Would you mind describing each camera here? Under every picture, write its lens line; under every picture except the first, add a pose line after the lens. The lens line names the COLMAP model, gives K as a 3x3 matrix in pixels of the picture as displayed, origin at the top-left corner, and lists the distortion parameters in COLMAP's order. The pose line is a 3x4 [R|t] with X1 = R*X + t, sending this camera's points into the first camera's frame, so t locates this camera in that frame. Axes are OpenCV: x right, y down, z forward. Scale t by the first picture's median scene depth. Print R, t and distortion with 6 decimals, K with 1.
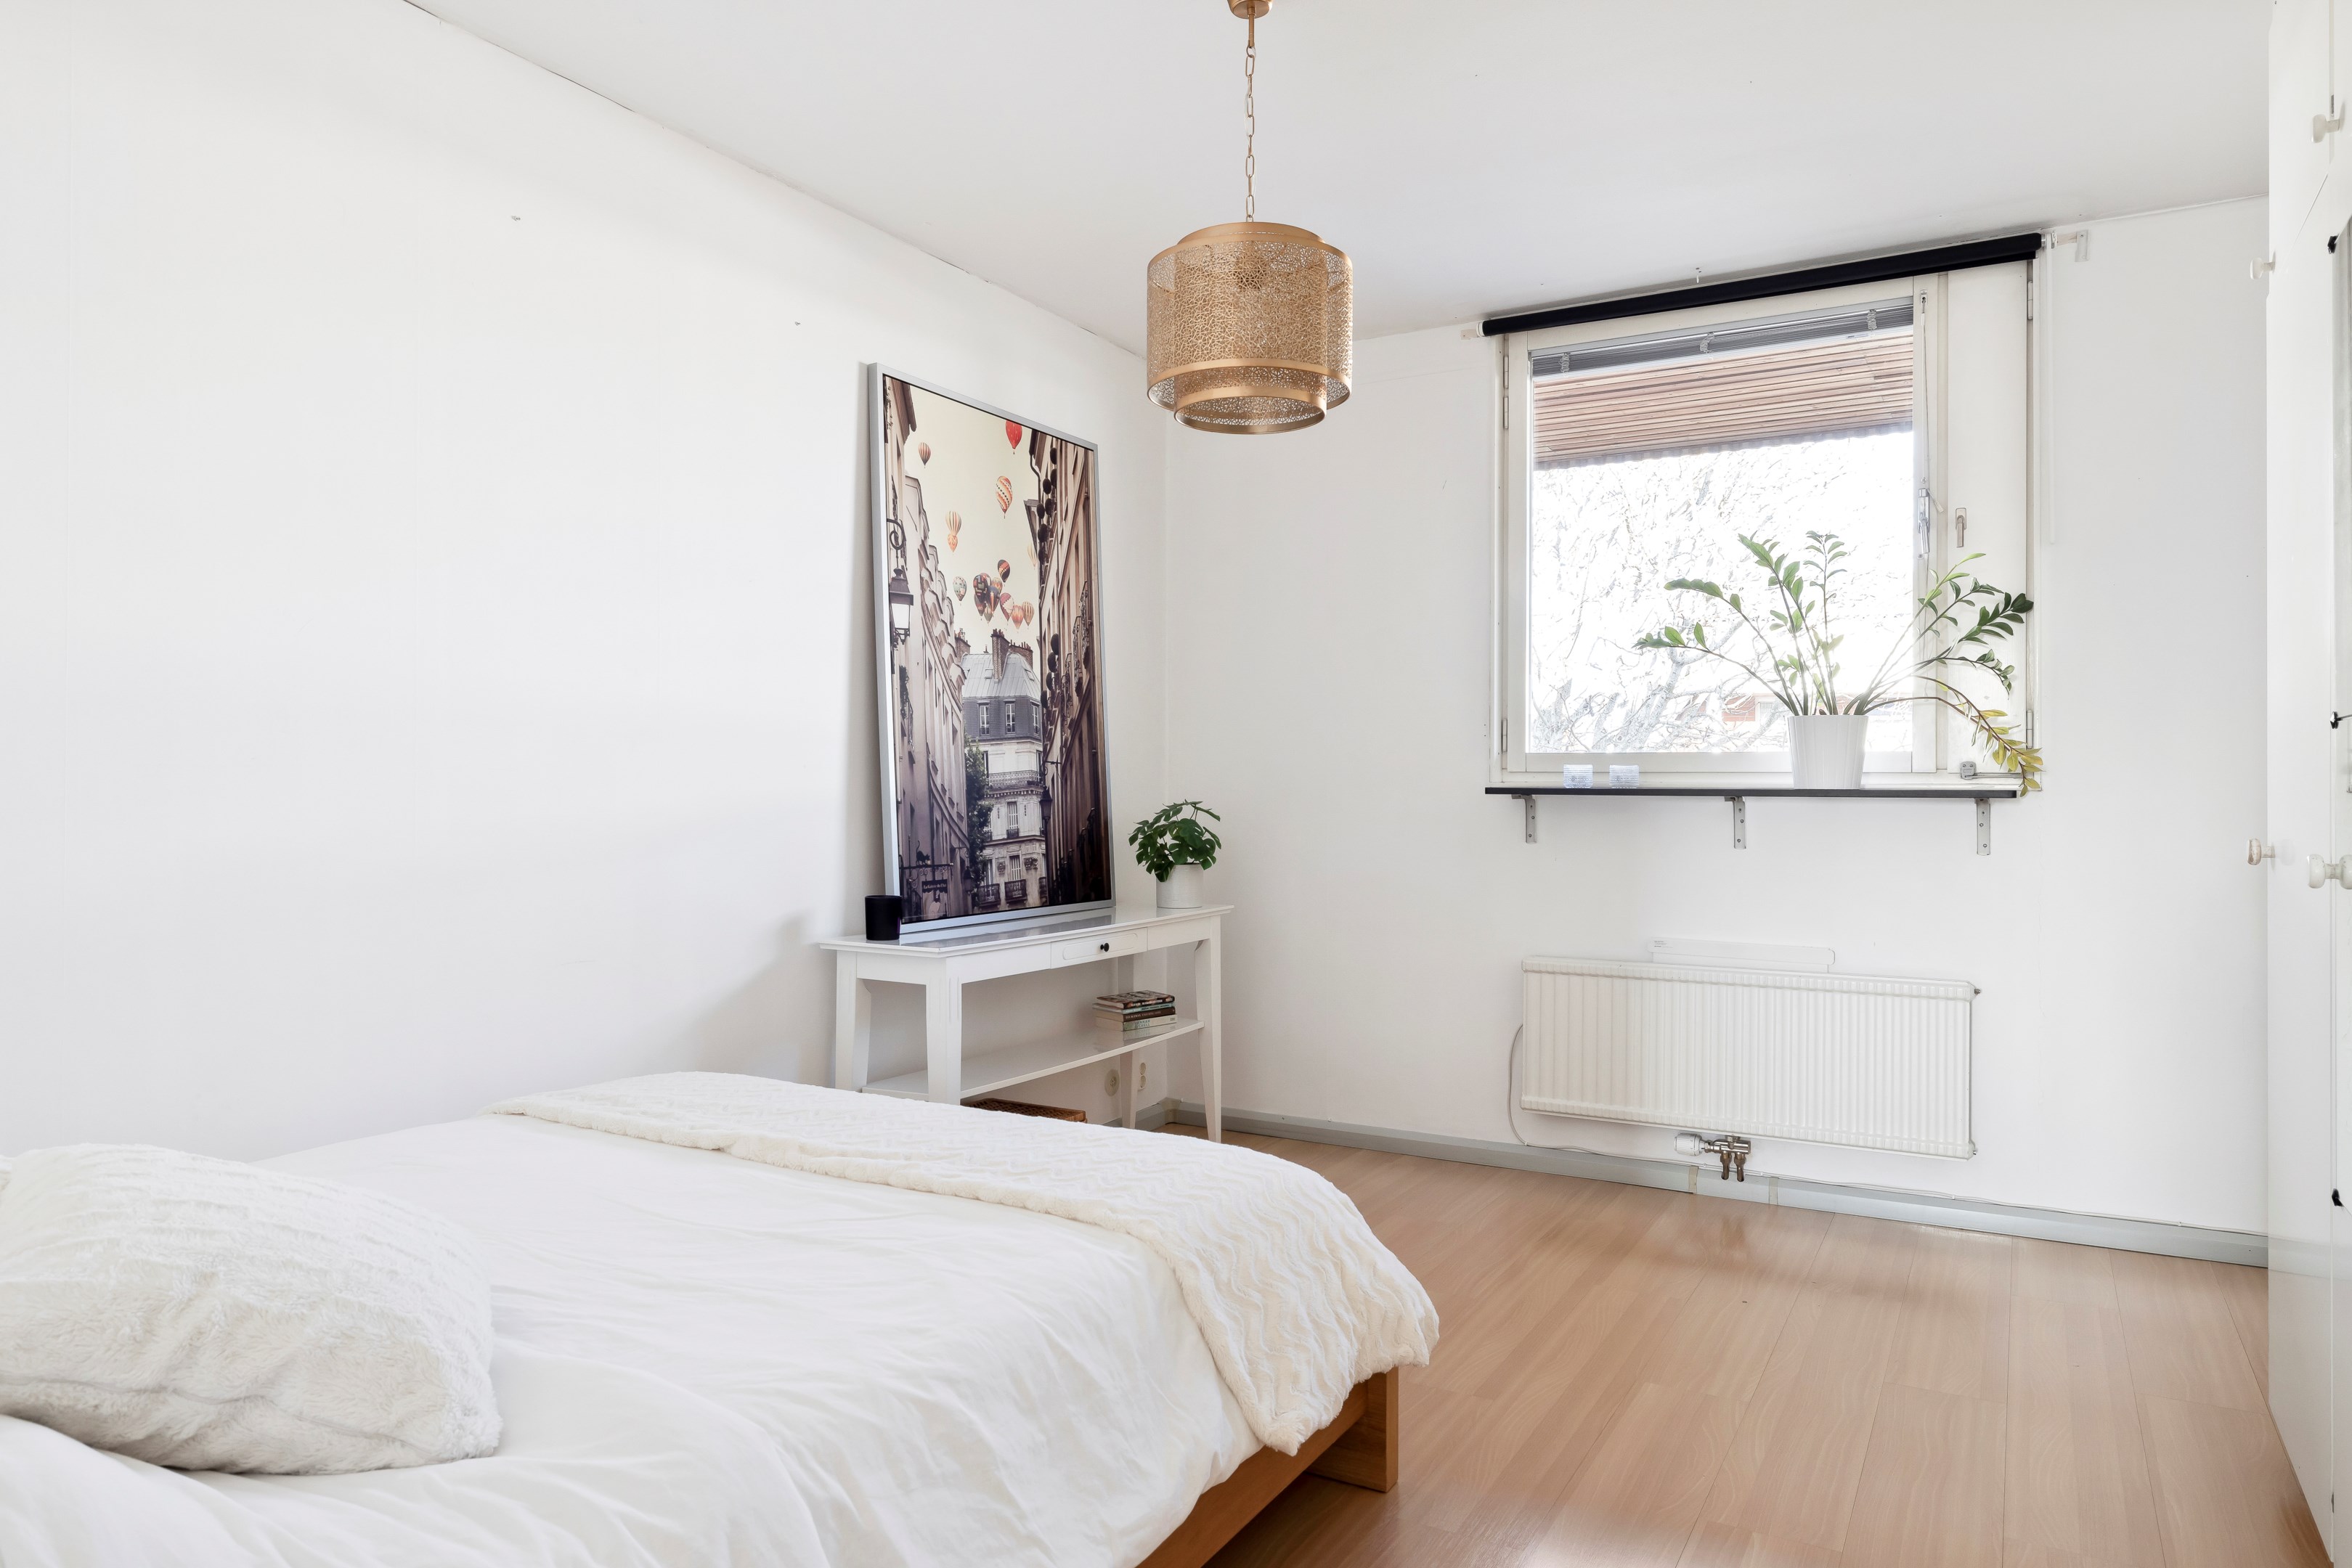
lens RADIAL K [[1451.1, 0, 1174.7], [0, 1451.1, 779.0], [0, 0, 1]] dist [-0.004431, -0.000458]
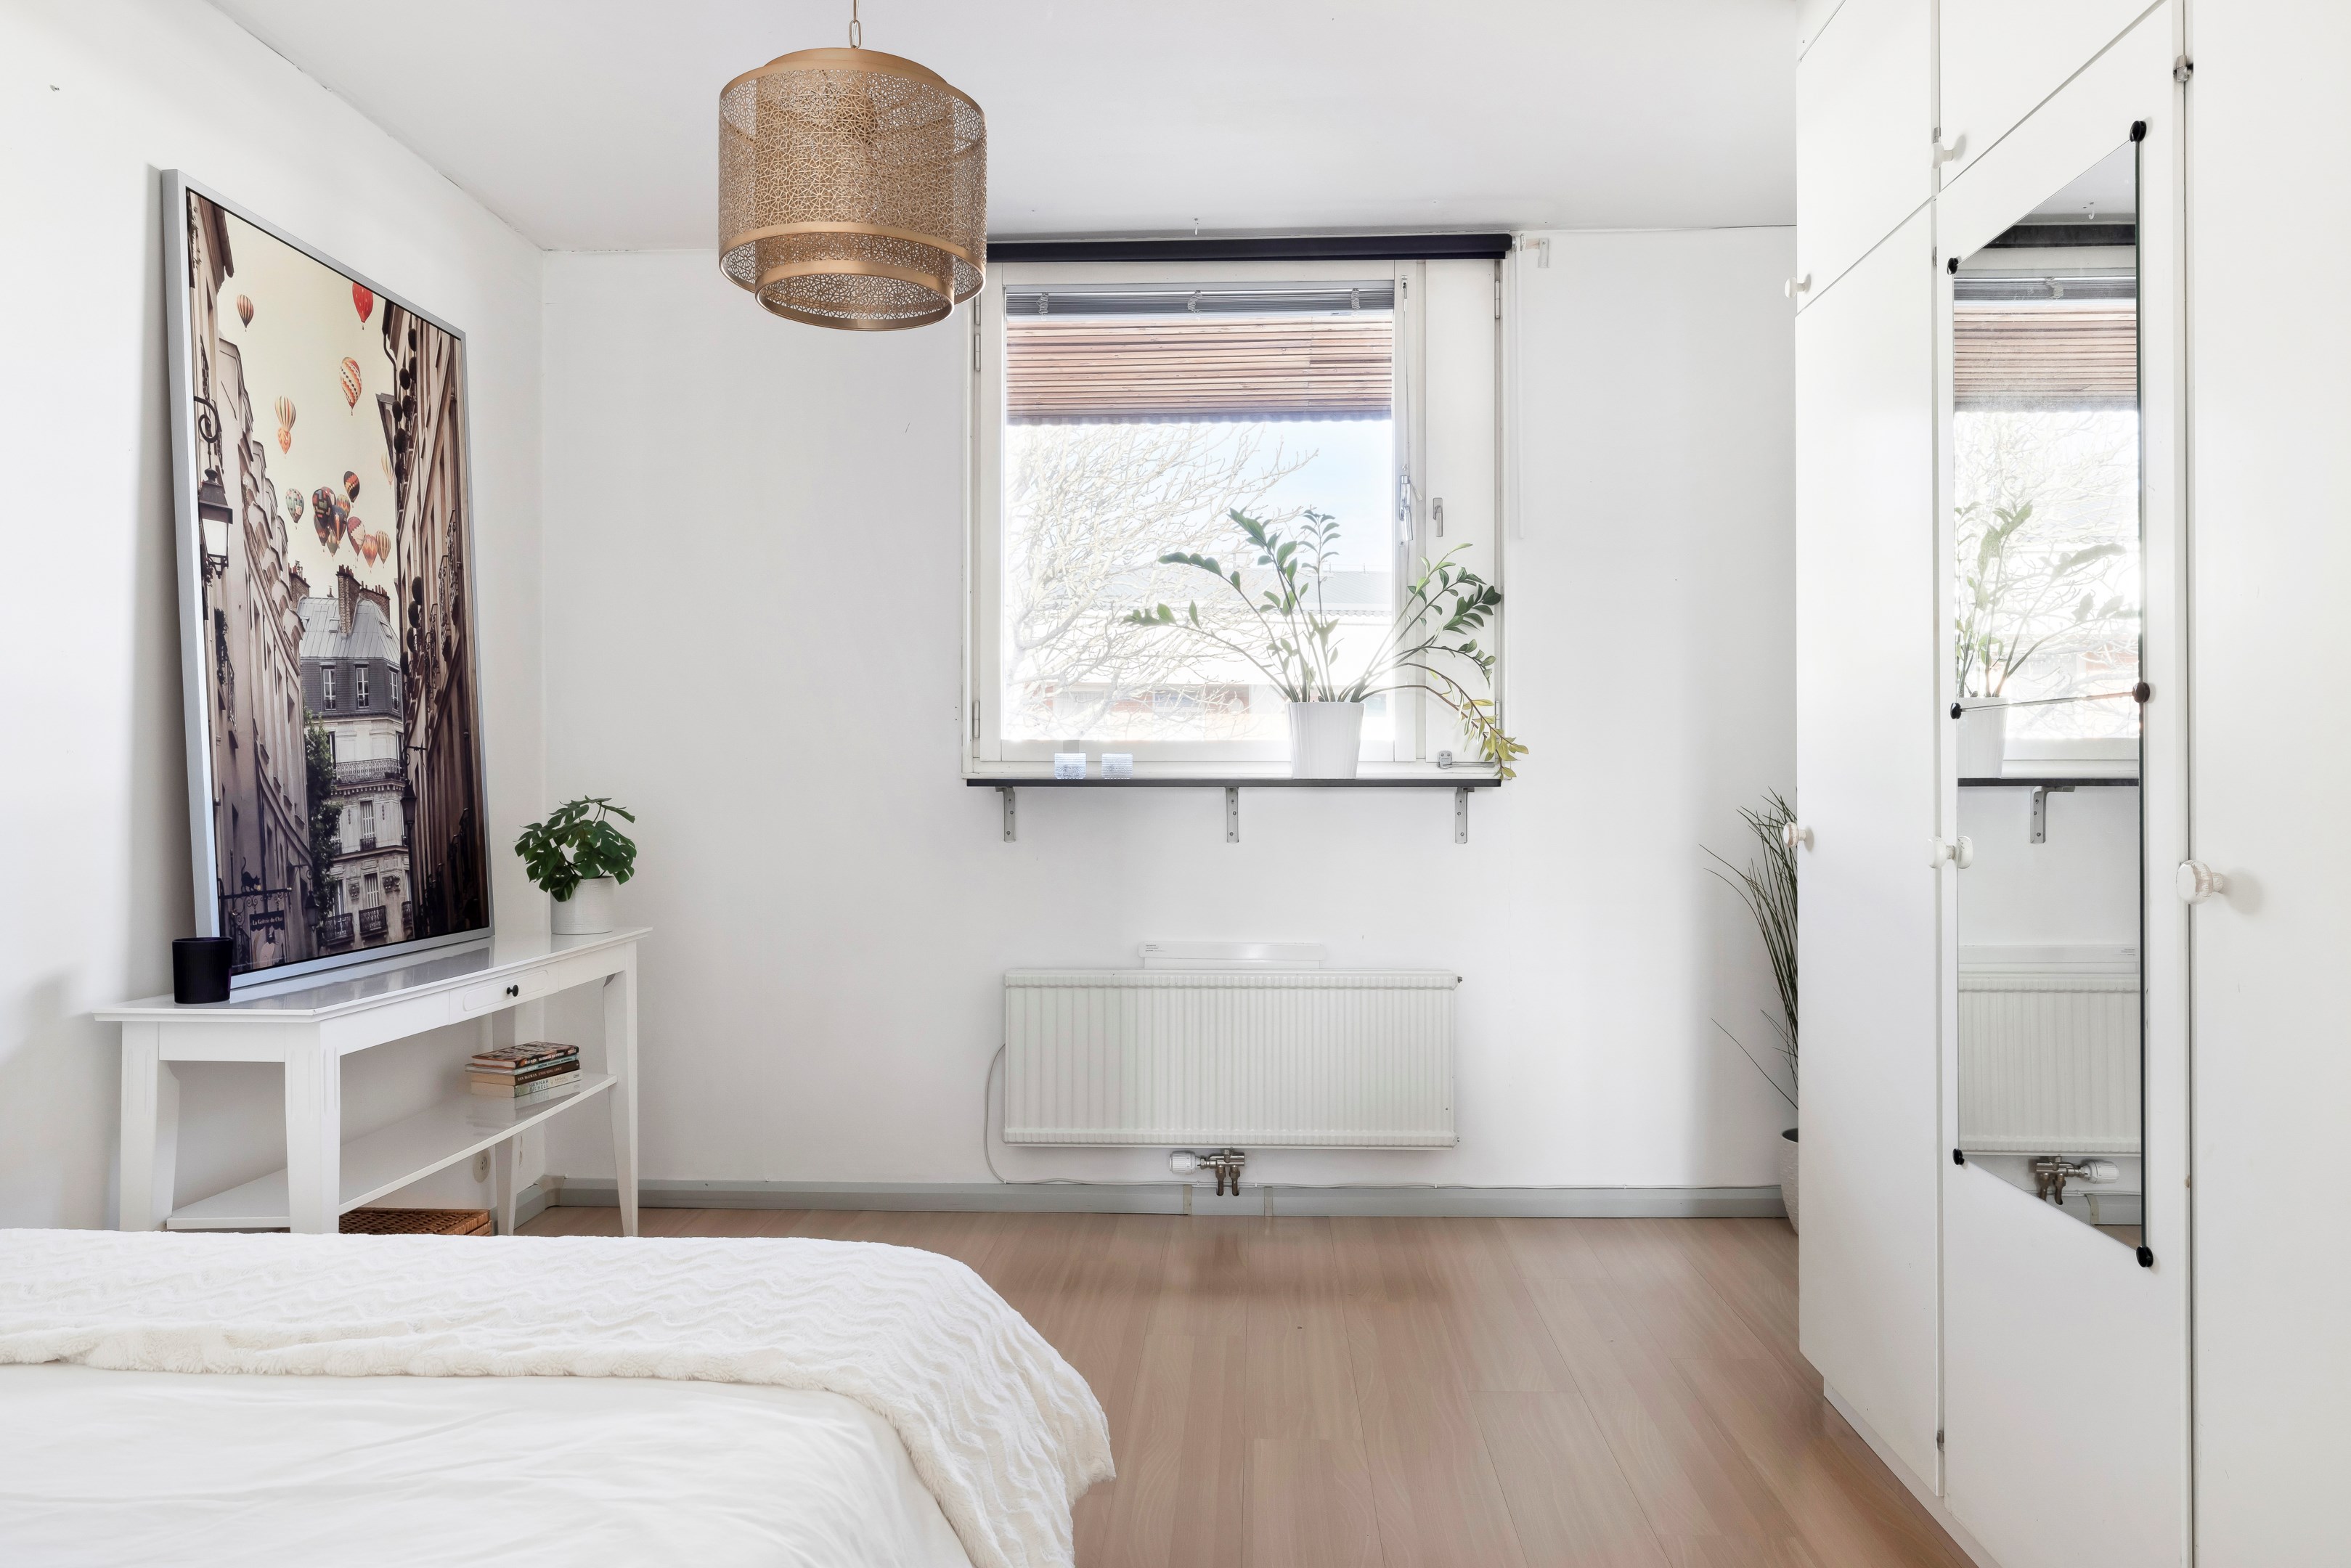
lens RADIAL K [[1593.4, 0, 1193.4], [0, 1593.4, 766.0], [0, 0, 1]] dist [-0.001280, 0.005980]
pose [[0.892838, -0.000900, 0.450377, -0.105564], [0.002079, 0.999996, -0.002125, 0.000604], [-0.450373, 0.002833, 0.892836, 0.092323]]
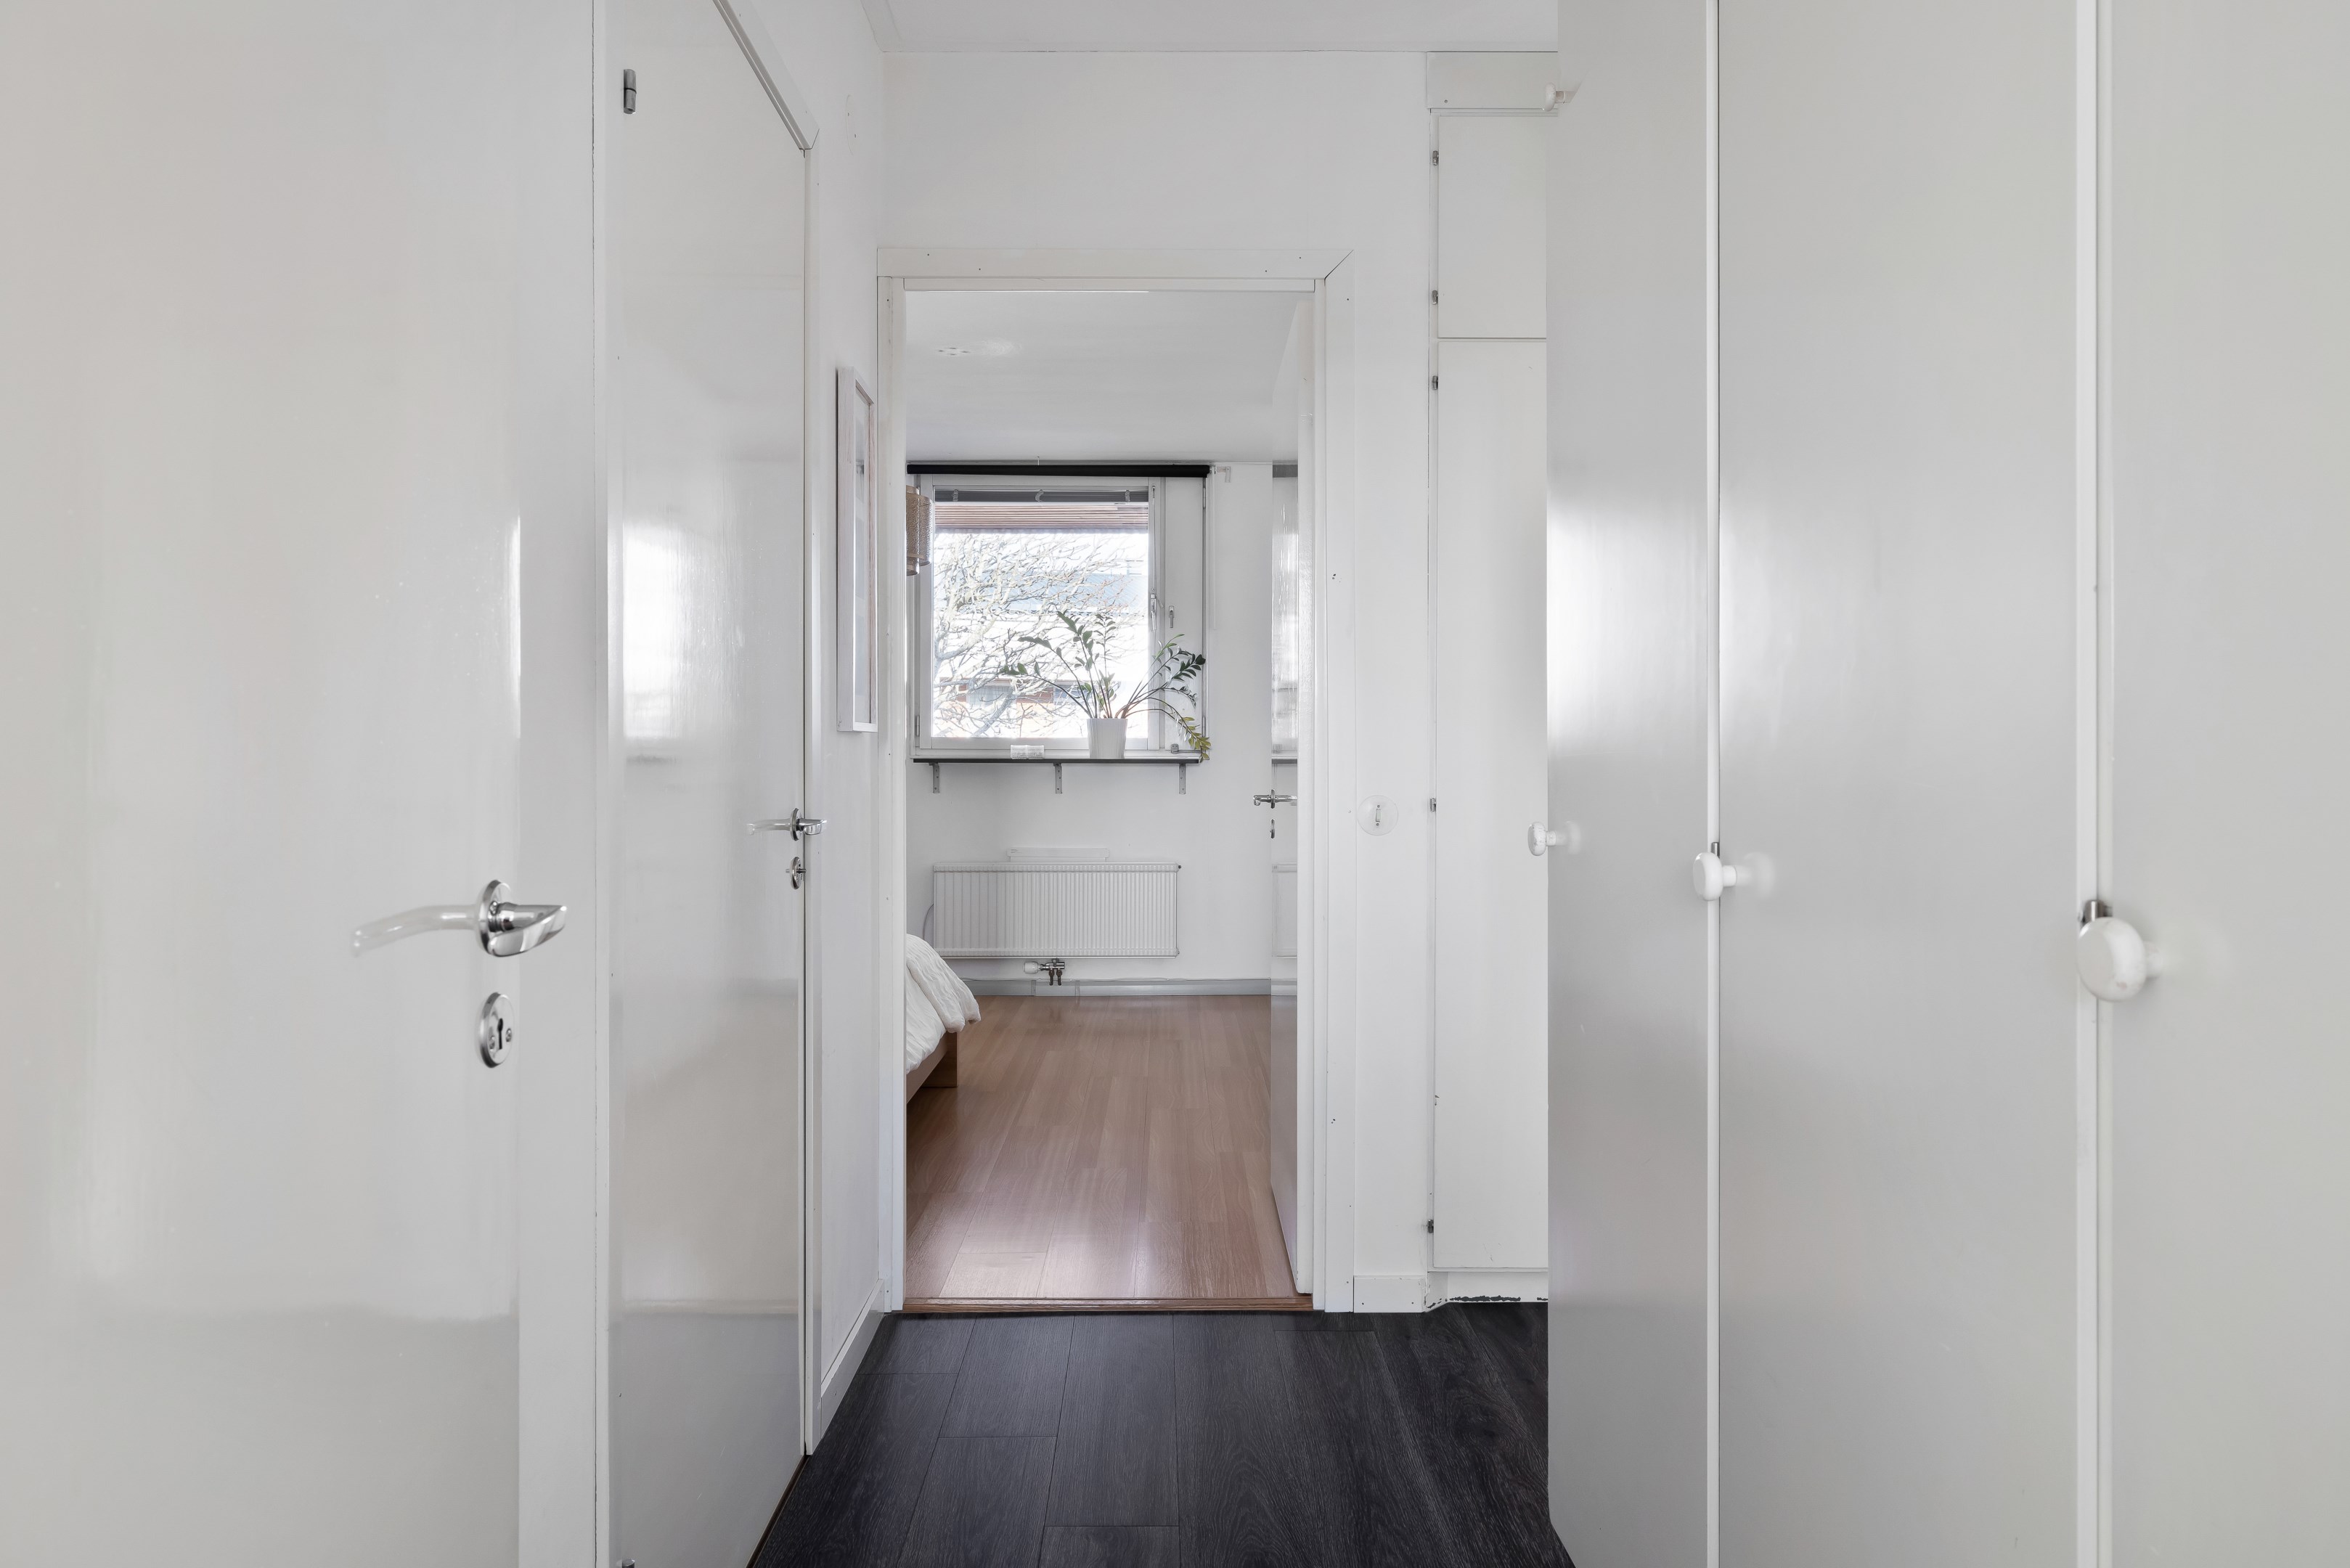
lens RADIAL K [[1346.6, 0, 1161.5], [0, 1346.6, 781.4], [0, 0, 1]] dist [0.001299, 0.000226]
pose [[0.867359, -0.007218, 0.497630, -0.321457], [-0.001363, 0.999857, 0.016878, 0.006529], [-0.497681, -0.015318, 0.867225, -0.480441]]
